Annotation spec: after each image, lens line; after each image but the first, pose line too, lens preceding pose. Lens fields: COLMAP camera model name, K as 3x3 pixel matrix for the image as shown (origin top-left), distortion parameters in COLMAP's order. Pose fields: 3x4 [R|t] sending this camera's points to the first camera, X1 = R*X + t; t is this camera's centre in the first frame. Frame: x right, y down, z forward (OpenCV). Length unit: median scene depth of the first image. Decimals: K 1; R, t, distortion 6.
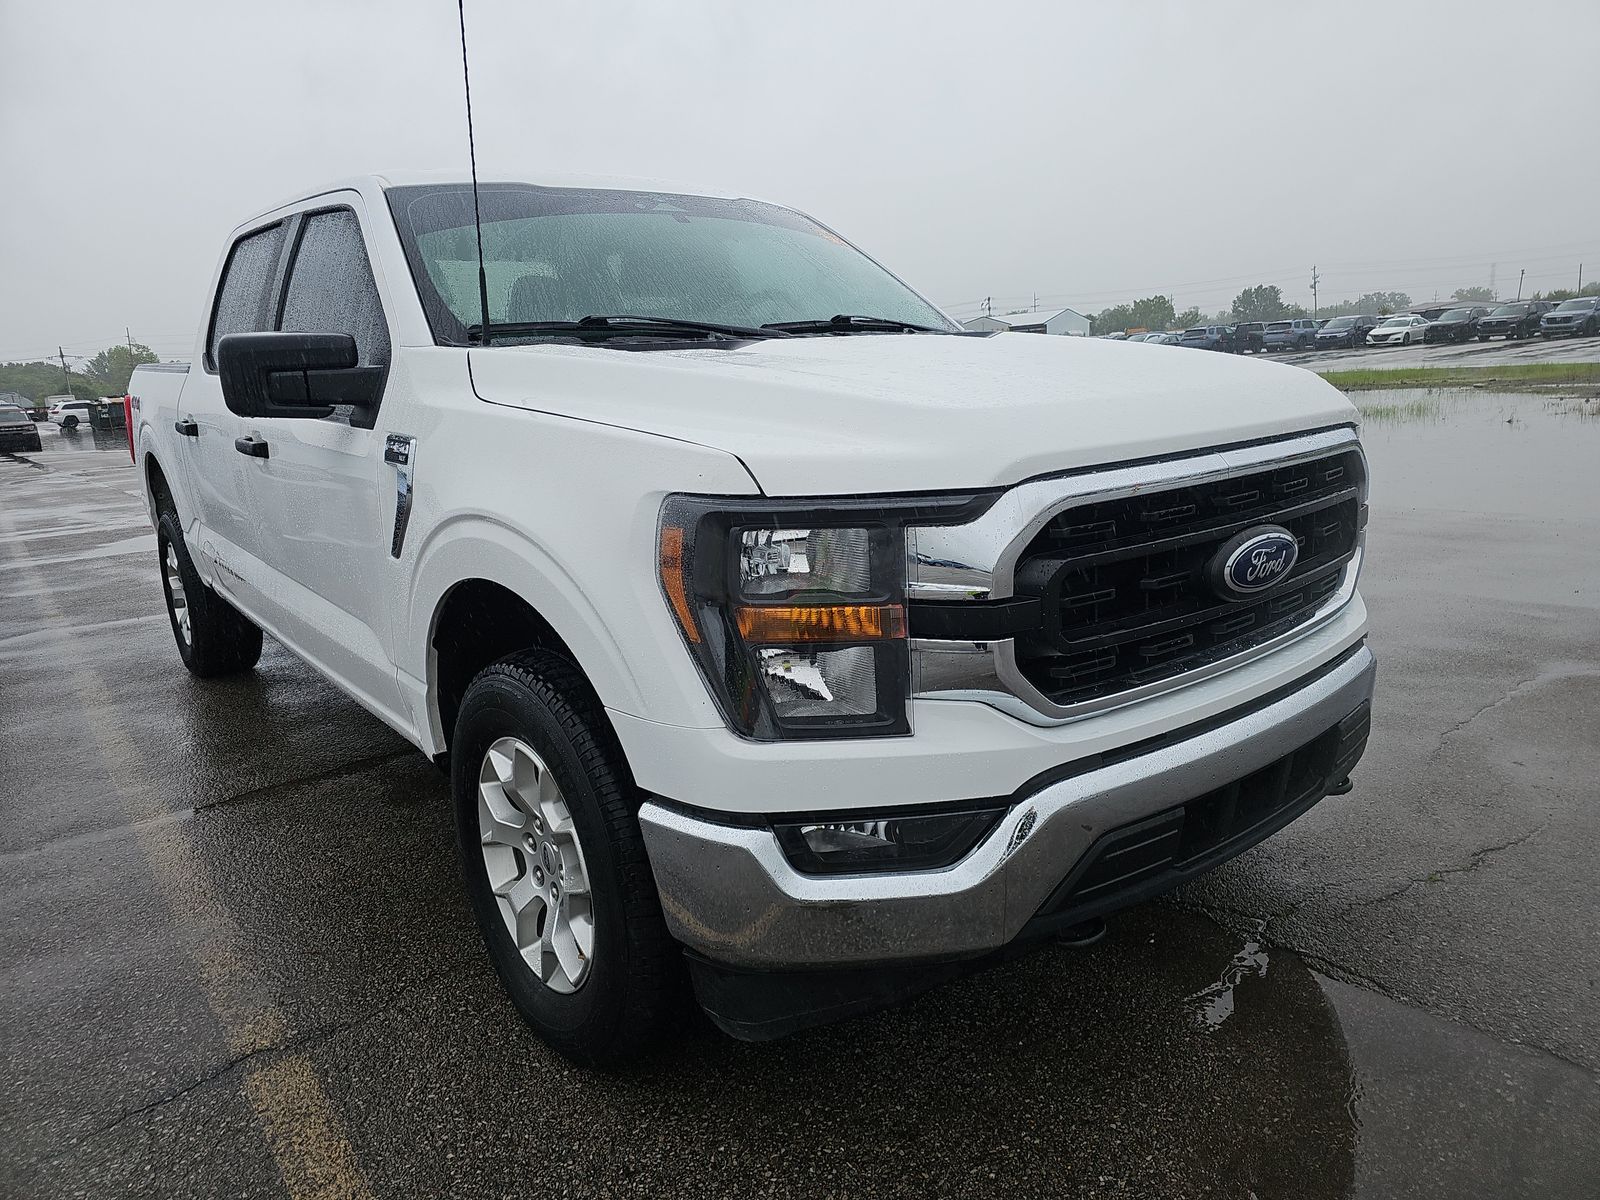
lens RADIAL K [[1096.9, 0, 800.7], [0, 1096.9, 639.1], [0, 0, 1]] dist [0.068556, -0.057654]
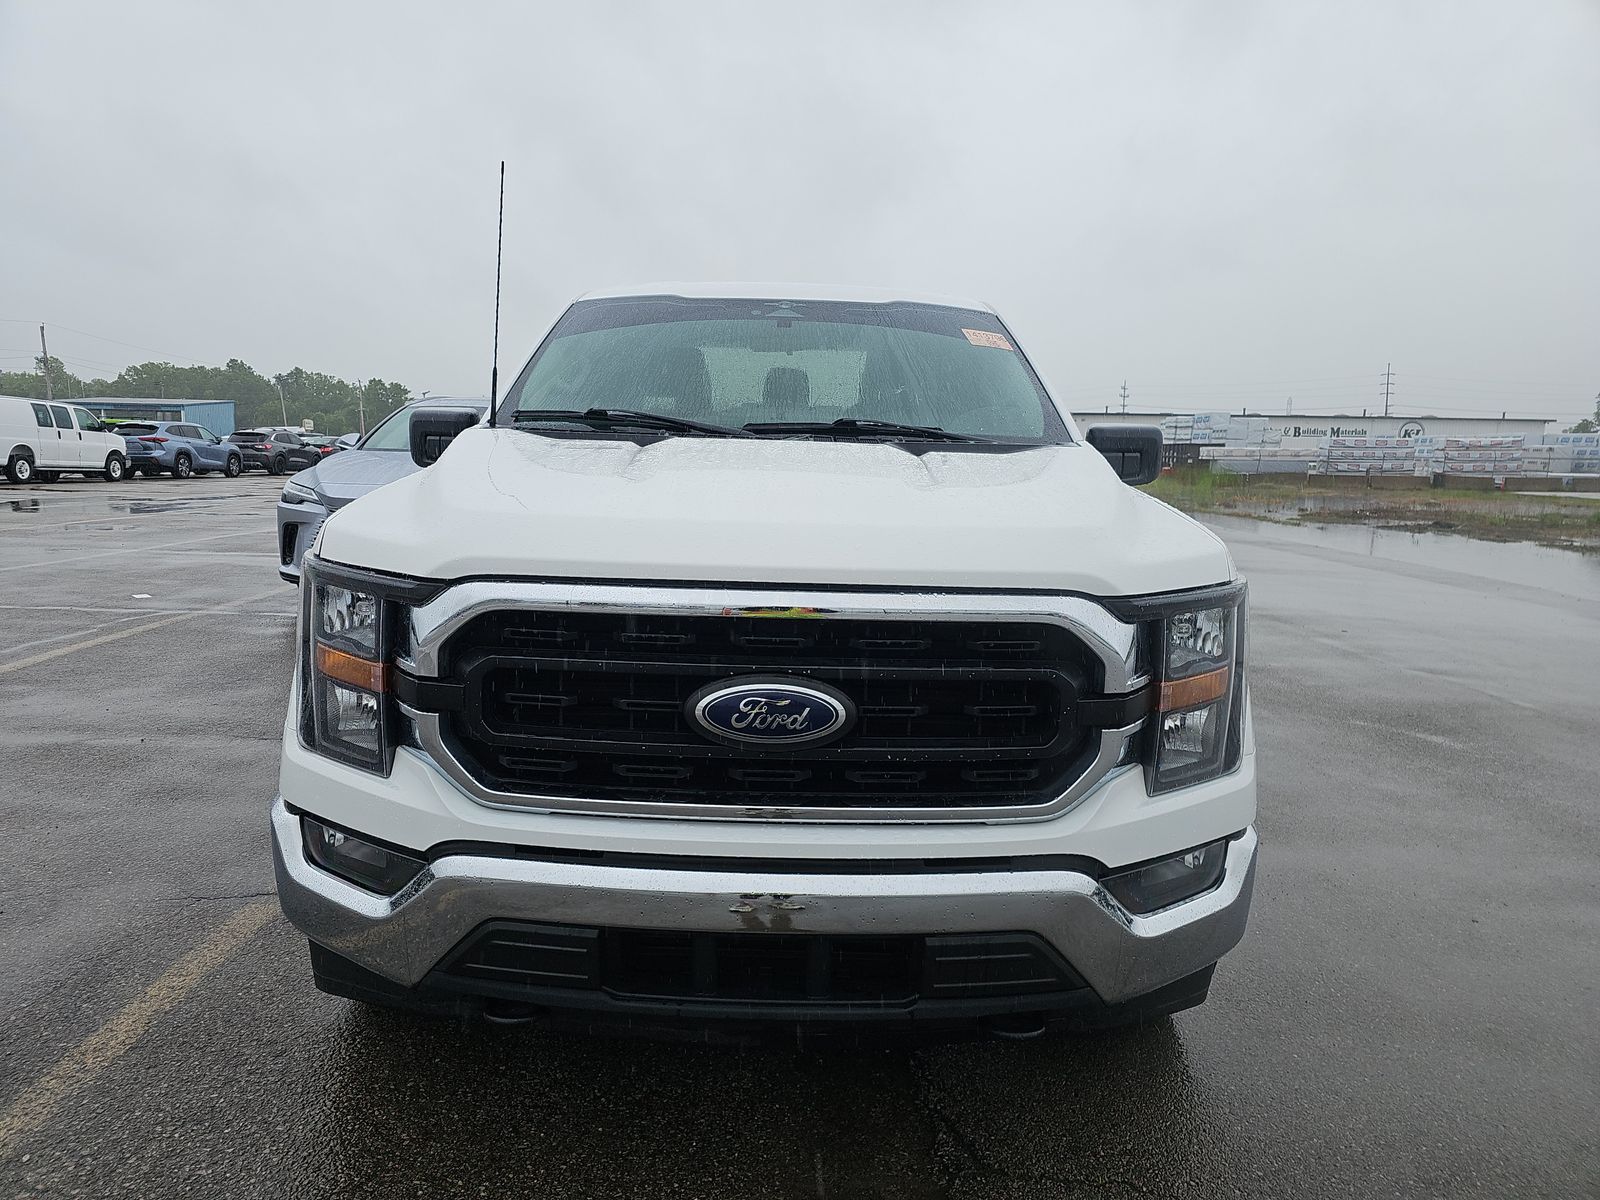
lens RADIAL K [[1096.9, 0, 800.7], [0, 1096.9, 639.1], [0, 0, 1]] dist [0.068556, -0.057654]
pose [[0.755107, 0.185111, -0.628925, 1.070778], [-0.219570, 0.975315, 0.023441, -0.168034], [0.617739, 0.120392, 0.777112, 0.315421]]
